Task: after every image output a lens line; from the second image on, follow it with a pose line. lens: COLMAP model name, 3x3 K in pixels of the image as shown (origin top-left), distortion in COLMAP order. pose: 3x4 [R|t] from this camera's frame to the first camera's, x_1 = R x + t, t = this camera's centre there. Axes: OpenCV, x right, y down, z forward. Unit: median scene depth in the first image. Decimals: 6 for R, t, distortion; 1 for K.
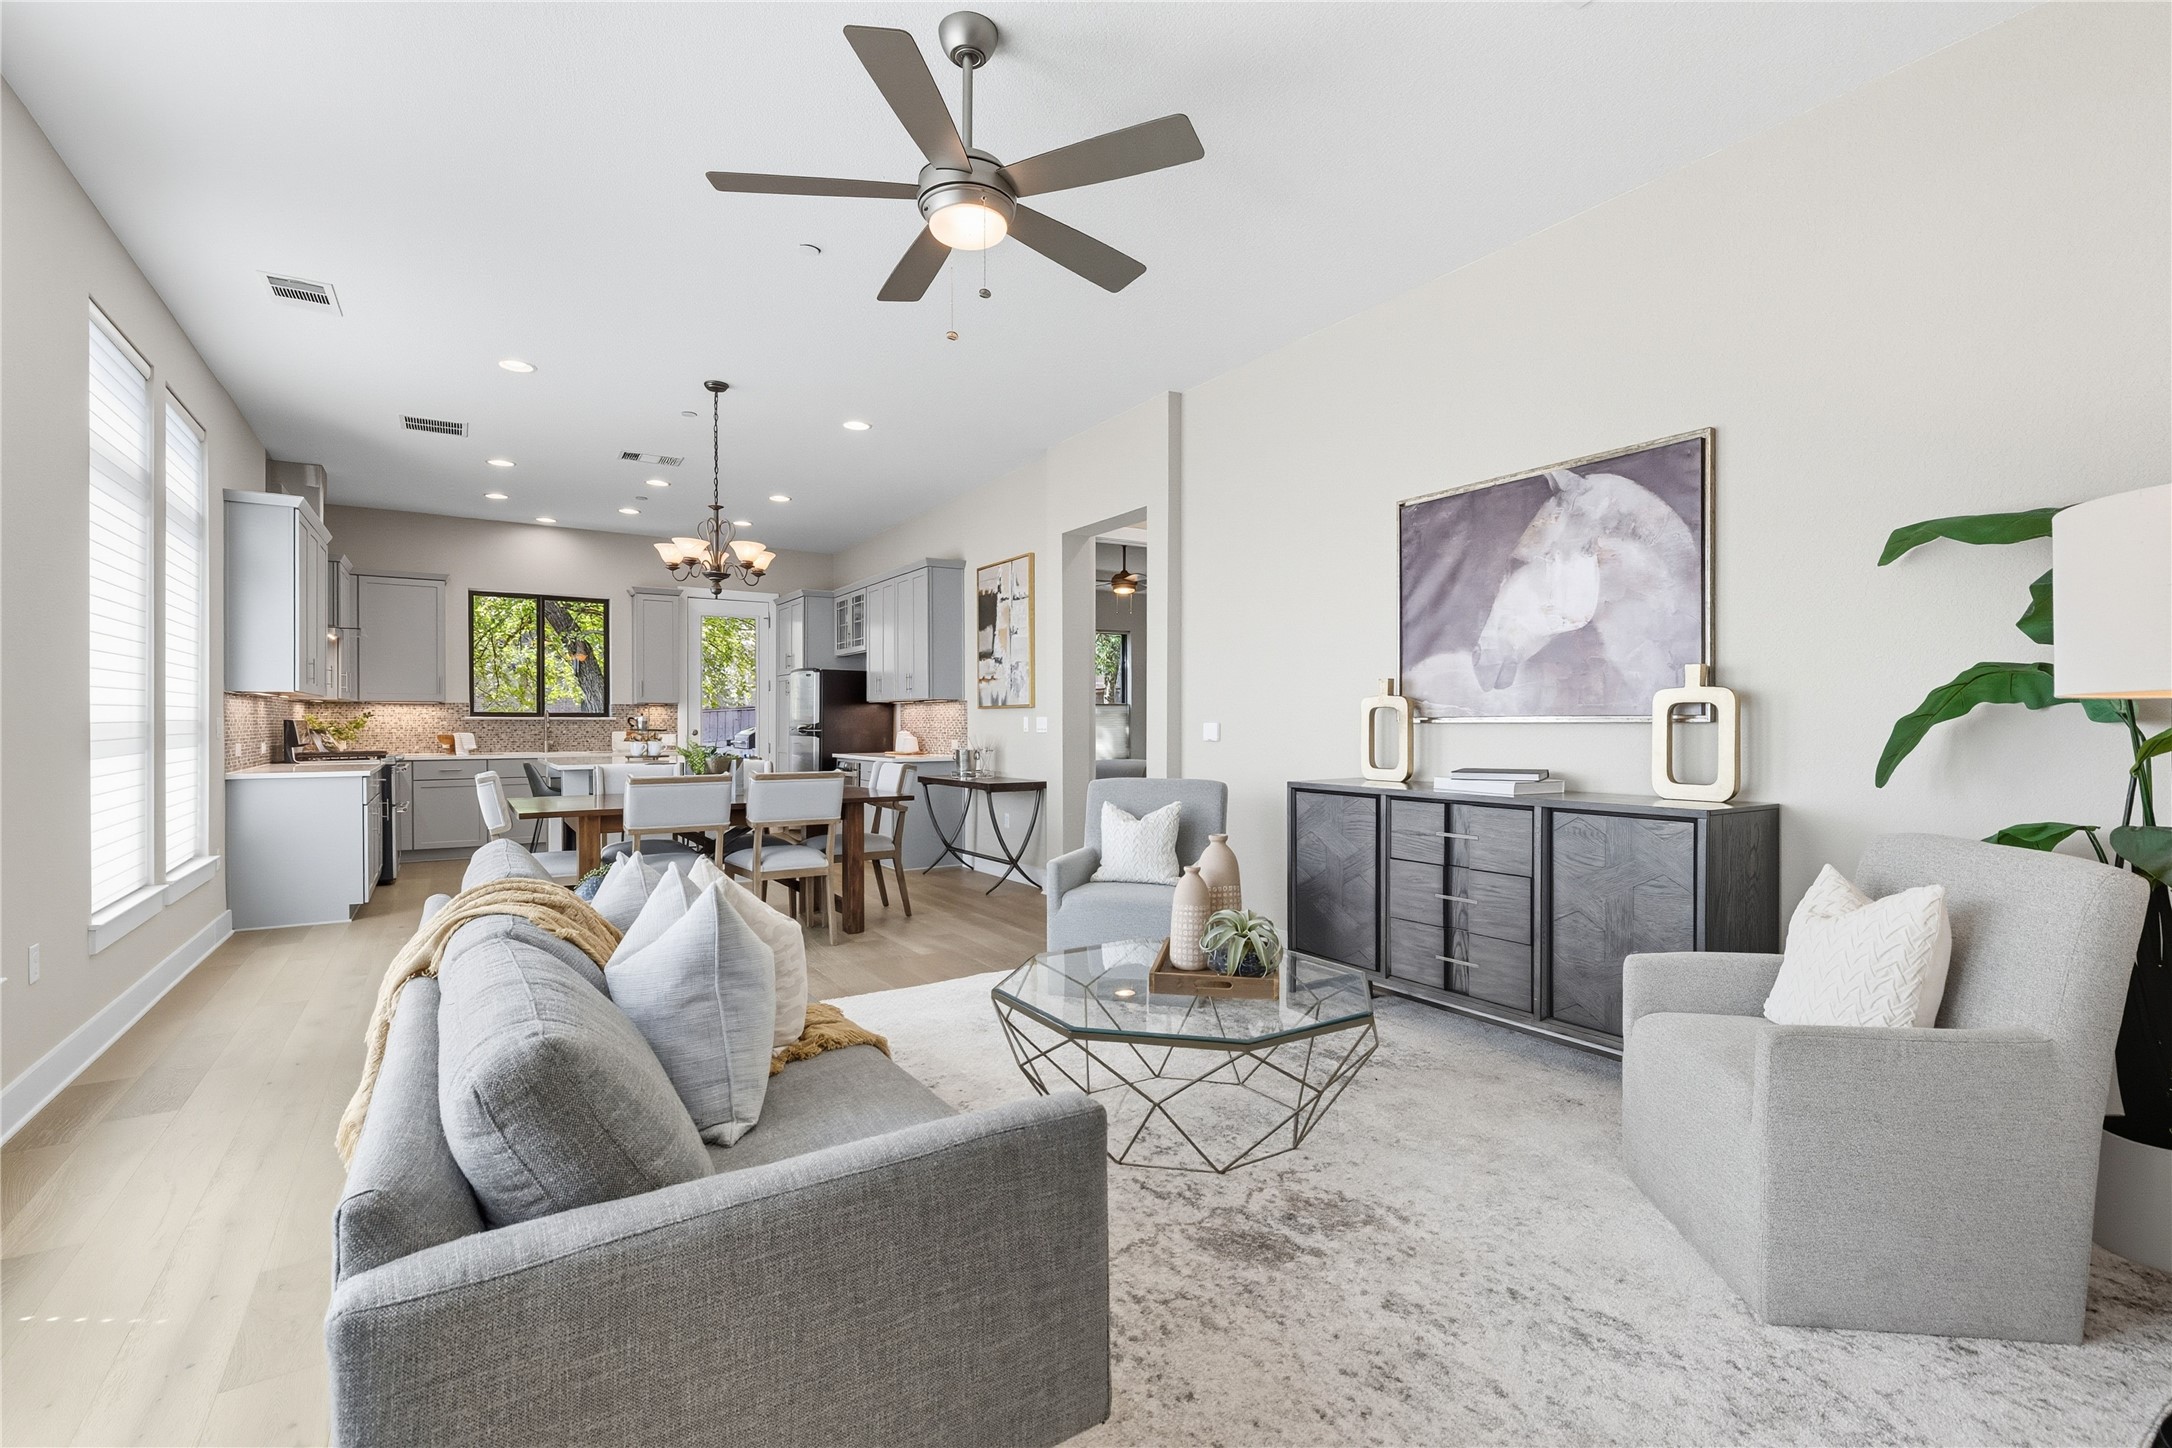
lens RADIAL K [[972.1, 0, 1094.4], [0, 972.1, 726.3], [0, 0, 1]] dist [-0.000146, -0.000241]
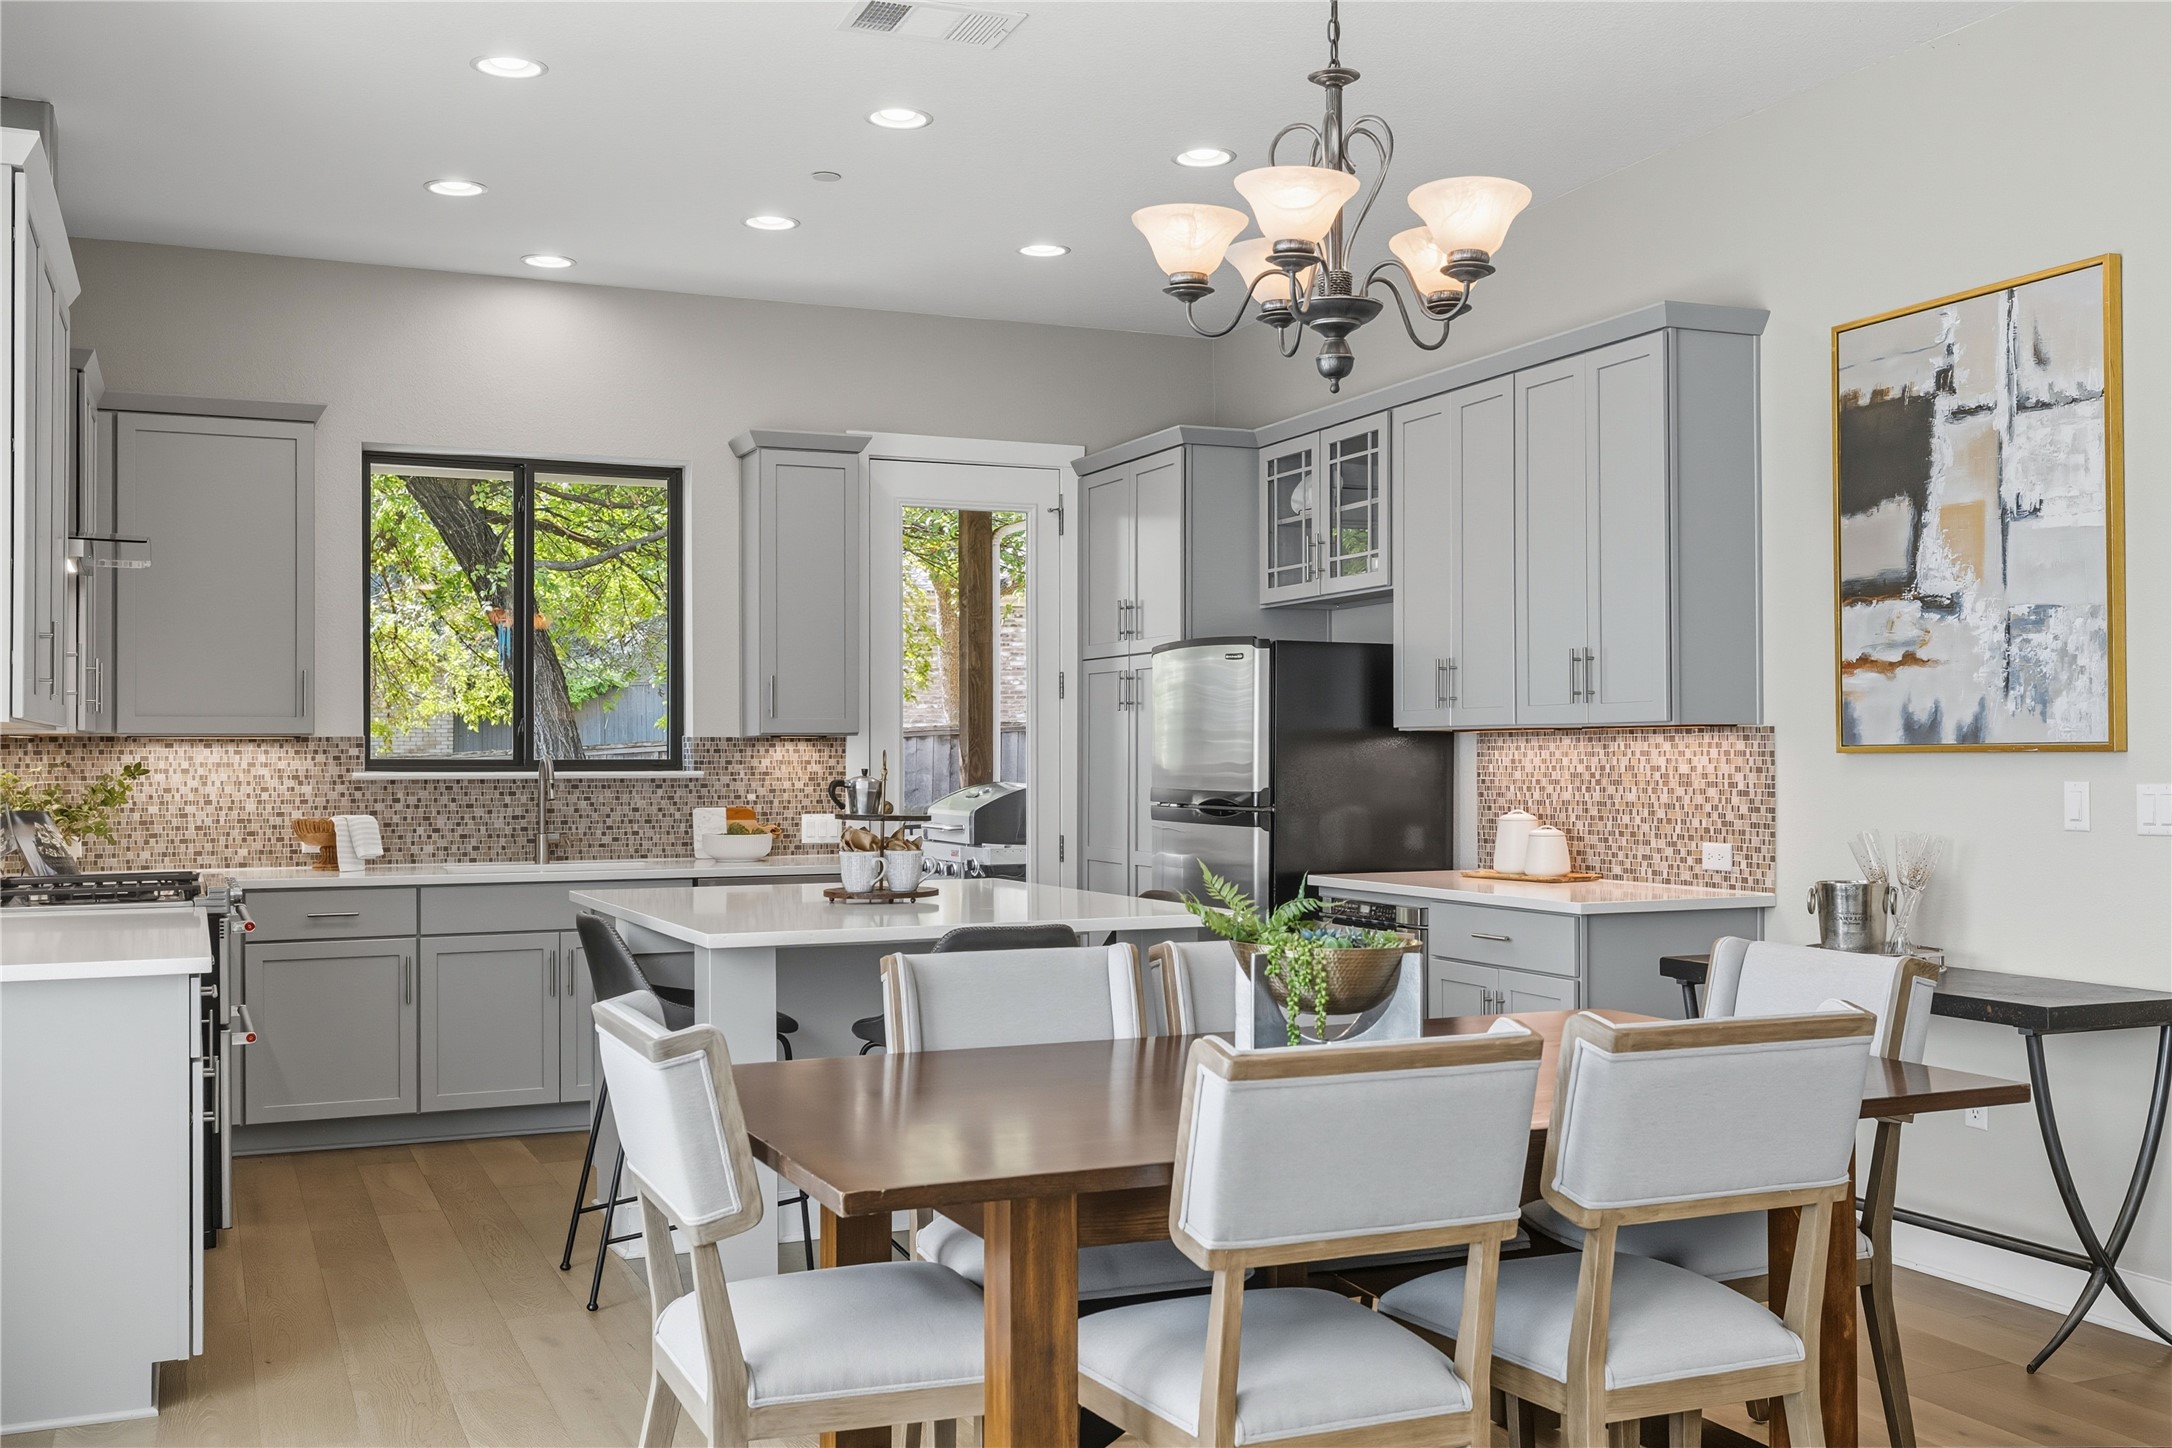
lens RADIAL K [[2065.3, 0, 1086.0], [0, 2065.3, 724.0], [0, 0, 1]] dist [0.012483, 0.013854]
pose [[0.985692, -0.004685, -0.168490, -0.250482], [0.001402, 0.999807, -0.019596, -0.014359], [0.168550, 0.019080, 0.985508, 0.266503]]
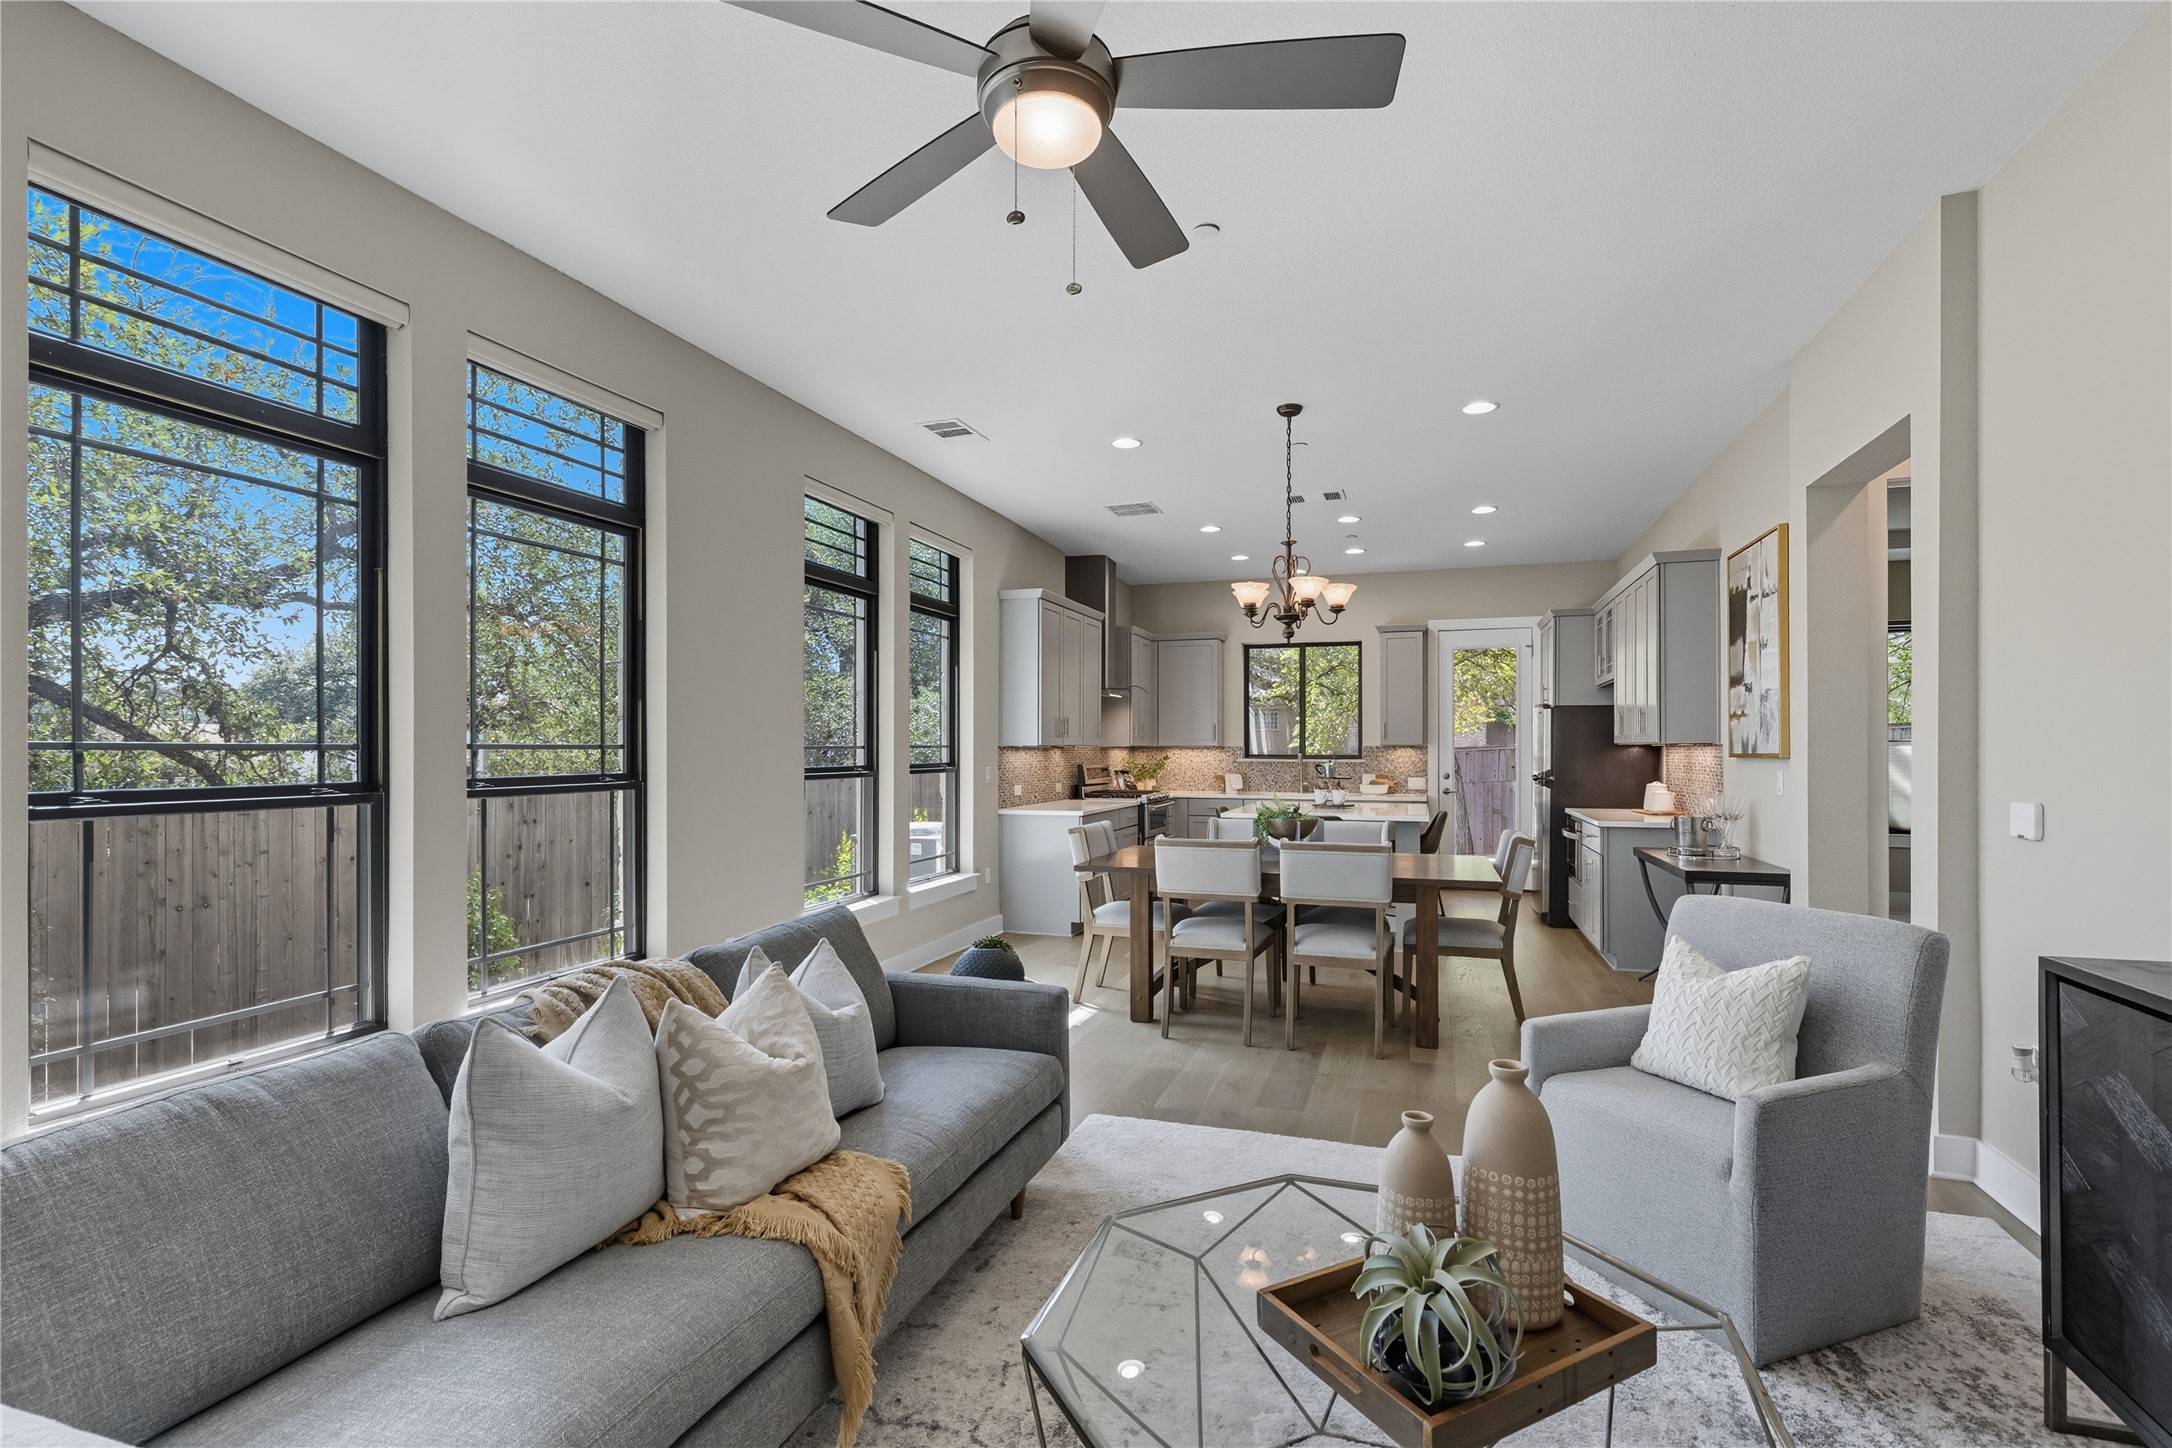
lens RADIAL K [[989.4, 0, 1091.3], [0, 989.4, 746.9], [0, 0, 1]] dist [0.002201, 0.000186]
pose [[0.613805, -0.001628, -0.789456, 0.159813], [-0.003579, 0.999982, -0.004845, -0.020176], [0.789449, 0.005800, 0.613788, 0.199592]]
